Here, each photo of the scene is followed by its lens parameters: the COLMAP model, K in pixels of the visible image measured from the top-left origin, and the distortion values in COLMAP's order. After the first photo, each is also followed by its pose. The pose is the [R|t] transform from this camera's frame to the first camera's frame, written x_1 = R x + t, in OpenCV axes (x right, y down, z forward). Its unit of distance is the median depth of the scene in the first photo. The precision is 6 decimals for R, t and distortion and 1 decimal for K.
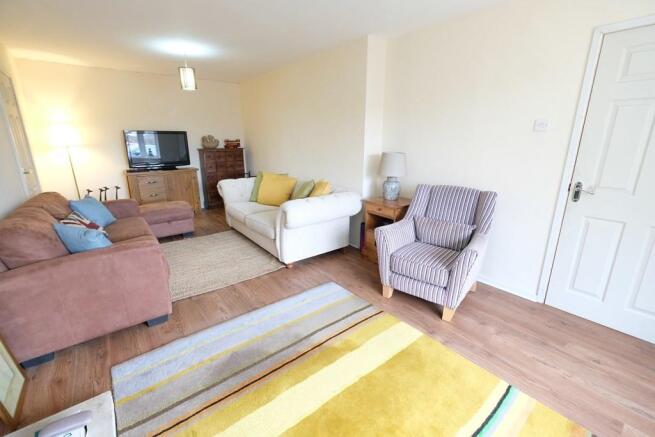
lens RADIAL K [[286.3, 0, 327.8], [0, 286.3, 214.5], [0, 0, 1]] dist [-0.002381, -0.000511]
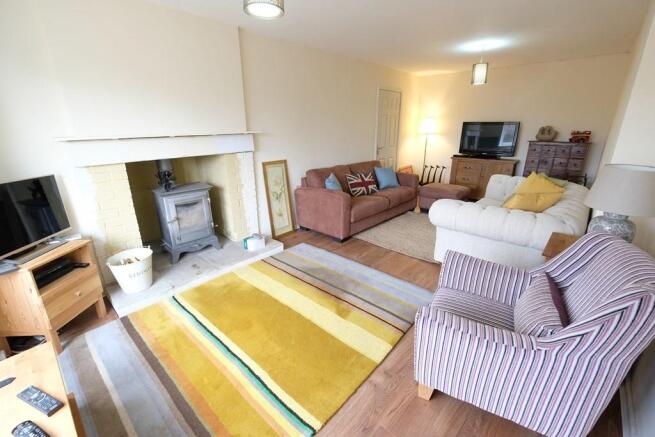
lens RADIAL K [[286.3, 0, 327.8], [0, 286.3, 214.5], [0, 0, 1]] dist [-0.002381, -0.000511]
pose [[0.160397, 0.295515, -0.941777, 0.726781], [-0.254008, 0.934354, 0.249925, -0.135629], [0.953809, 0.199132, 0.224931, 0.411806]]
